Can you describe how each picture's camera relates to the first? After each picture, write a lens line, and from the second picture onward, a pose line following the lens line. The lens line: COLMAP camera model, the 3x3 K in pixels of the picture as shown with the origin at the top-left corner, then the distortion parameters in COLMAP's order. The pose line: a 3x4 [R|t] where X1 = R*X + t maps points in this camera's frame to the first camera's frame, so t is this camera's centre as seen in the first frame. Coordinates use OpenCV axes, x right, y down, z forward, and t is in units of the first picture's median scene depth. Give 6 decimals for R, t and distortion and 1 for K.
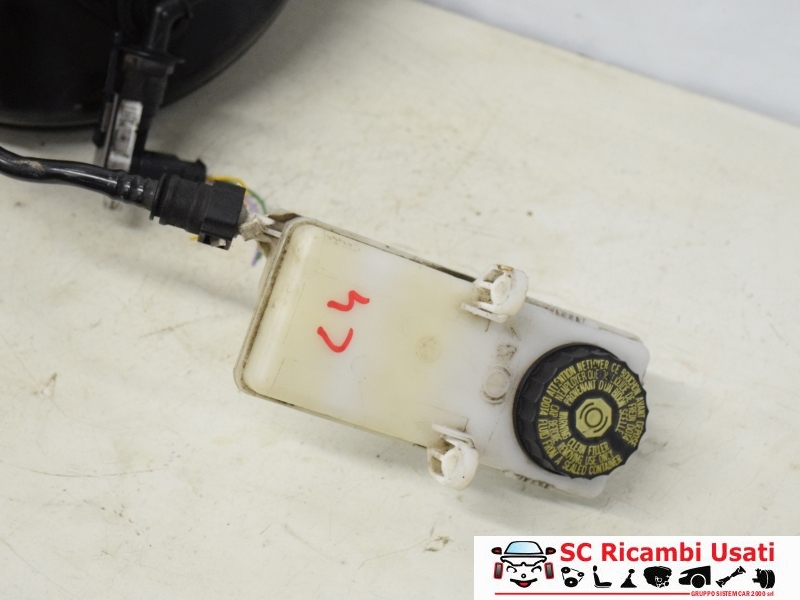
lens RADIAL K [[1588.6, 0, 398.7], [0, 1588.6, 299.1], [0, 0, 1]] dist [-0.055907, 0.000000]
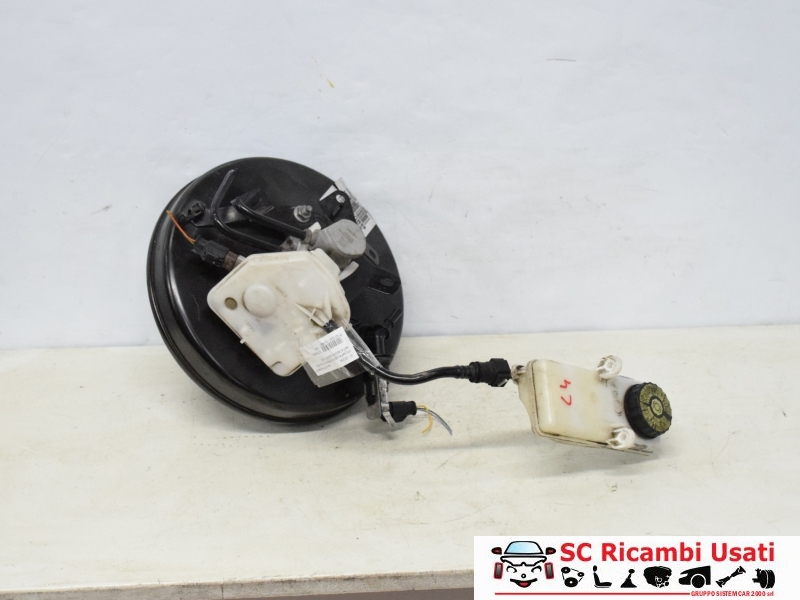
lens RADIAL K [[915.2, 0, 402.3], [0, 915.2, 302.2], [0, 0, 1]] dist [-0.000953, 0.000000]
pose [[0.900732, -0.266336, 0.343141, -0.530816], [0.367675, 0.888115, -0.275803, 0.139445], [-0.231293, 0.374589, 0.897879, -0.184456]]
